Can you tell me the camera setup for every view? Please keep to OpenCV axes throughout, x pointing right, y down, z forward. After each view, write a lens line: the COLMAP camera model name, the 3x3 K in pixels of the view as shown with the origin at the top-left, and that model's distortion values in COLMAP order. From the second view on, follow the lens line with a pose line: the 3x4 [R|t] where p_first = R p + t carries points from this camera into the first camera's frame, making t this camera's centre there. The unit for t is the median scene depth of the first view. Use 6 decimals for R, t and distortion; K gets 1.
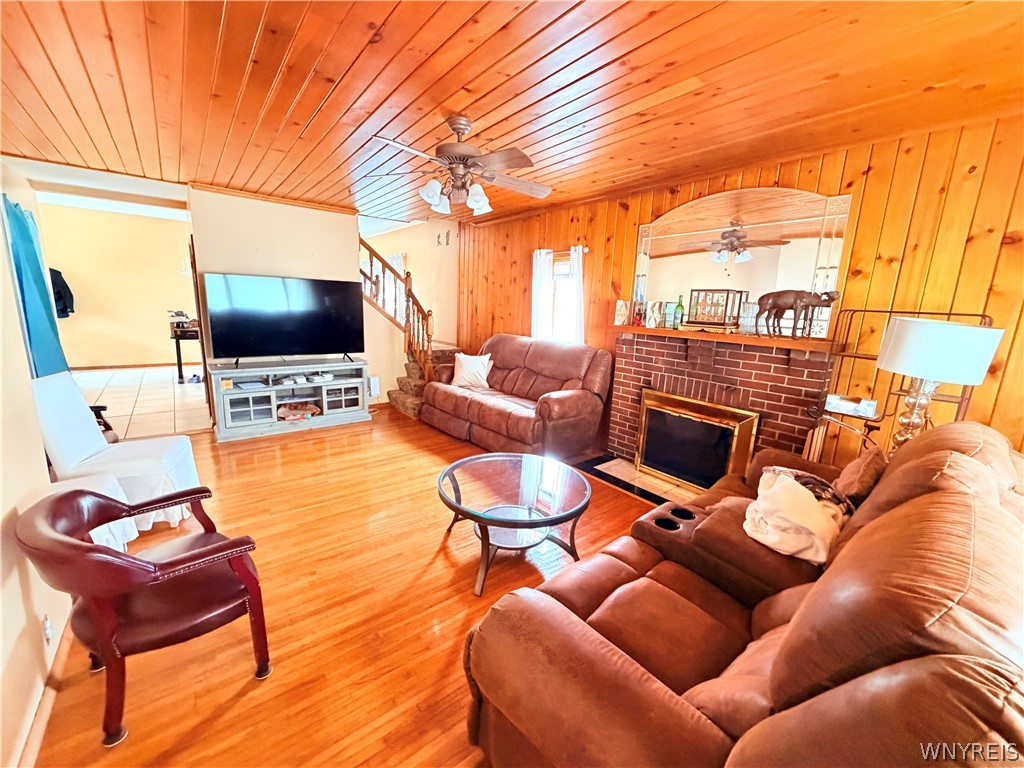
lens RADIAL K [[405.1, 0, 513.0], [0, 405.1, 387.3], [0, 0, 1]] dist [-0.000181, -0.000556]
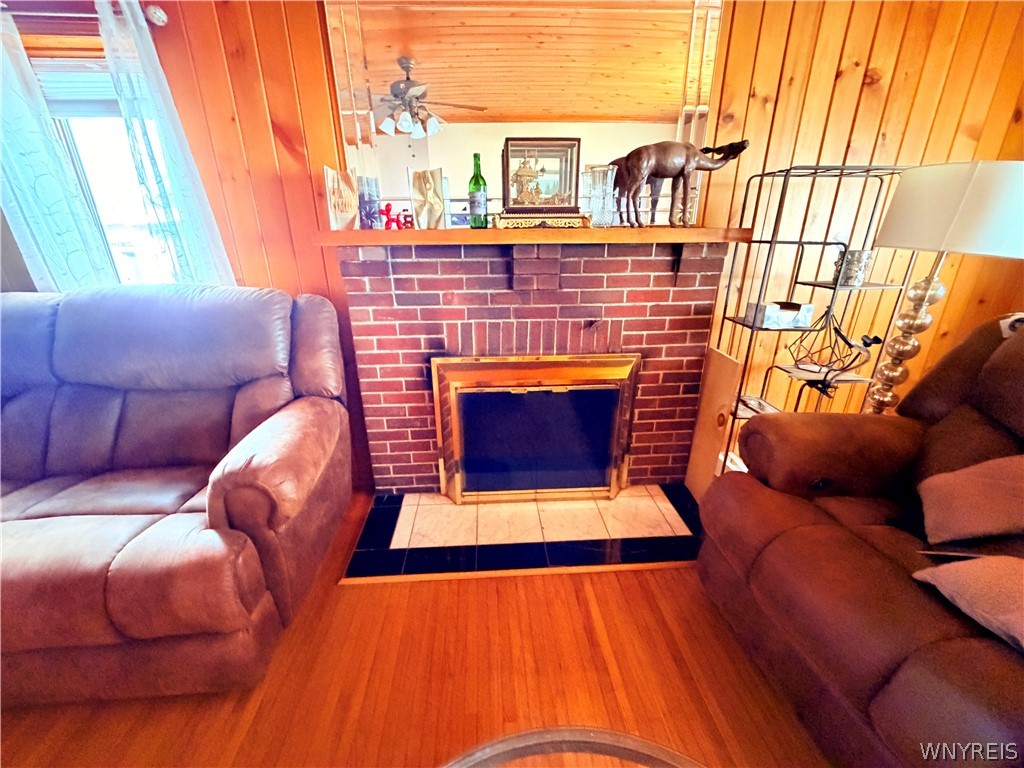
lens RADIAL K [[405.1, 0, 512.5], [0, 405.1, 385.8], [0, 0, 1]] dist [-0.000181, -0.000556]
pose [[0.579834, -0.324422, 0.747357, -0.008501], [0.197291, 0.945911, 0.257545, -0.076175], [-0.790486, -0.001887, 0.612477, 0.626772]]
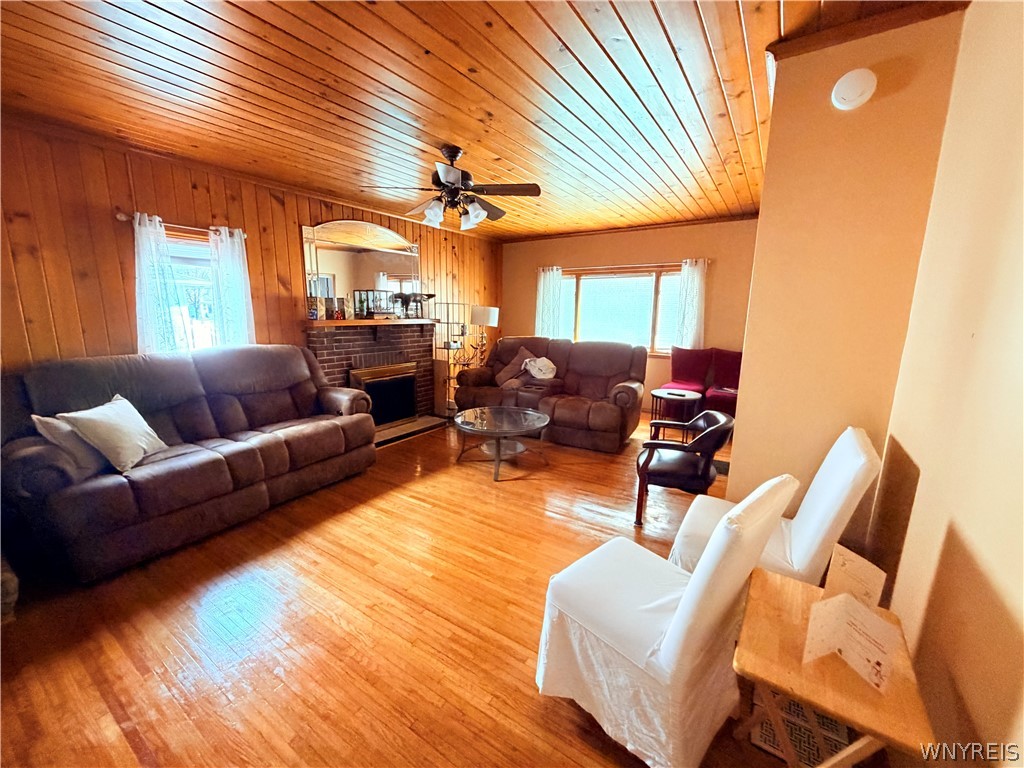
lens RADIAL K [[405.1, 0, 510.4], [0, 405.1, 381.2], [0, 0, 1]] dist [-0.000181, -0.000556]
pose [[-0.302388, -0.212884, 0.929108, -0.962457], [0.165675, 0.948166, 0.271171, -0.219054], [-0.938676, 0.235929, -0.251444, 0.883578]]
